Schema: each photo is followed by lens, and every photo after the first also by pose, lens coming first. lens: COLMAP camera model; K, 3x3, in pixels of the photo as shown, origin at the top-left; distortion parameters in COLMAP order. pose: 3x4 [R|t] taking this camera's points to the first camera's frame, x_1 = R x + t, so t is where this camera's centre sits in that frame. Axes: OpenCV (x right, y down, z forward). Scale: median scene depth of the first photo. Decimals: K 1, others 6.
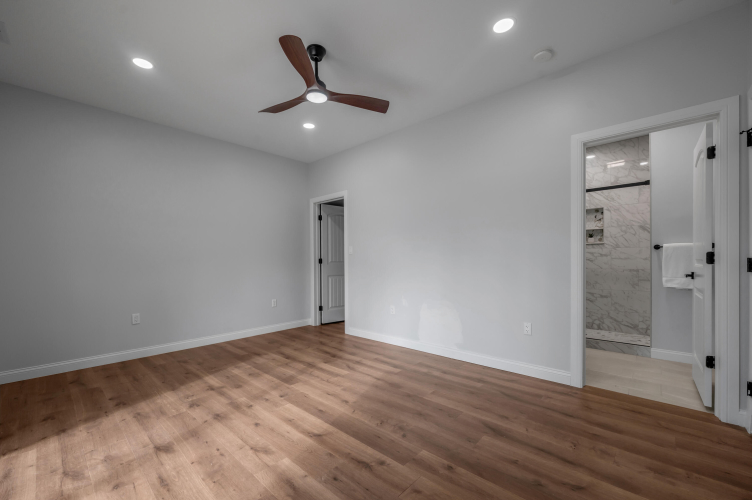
lens RADIAL K [[302.8, 0, 375.1], [0, 302.8, 261.5], [0, 0, 1]] dist [0.000910, 0.000092]
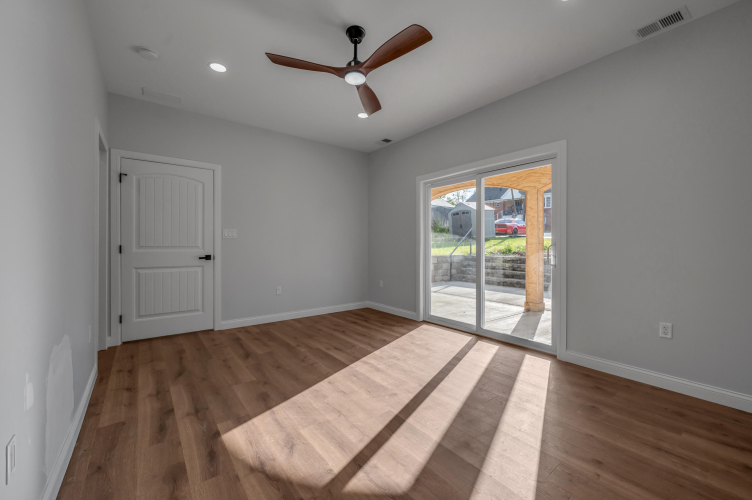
lens RADIAL K [[305.3, 0, 377.8], [0, 305.3, 245.5], [0, 0, 1]] dist [-0.000945, -0.000082]
pose [[-0.986283, 0.006477, 0.164937, -0.471243], [0.006261, 0.999979, -0.001834, 0.000380], [-0.164946, -0.000776, -0.986302, 2.182956]]
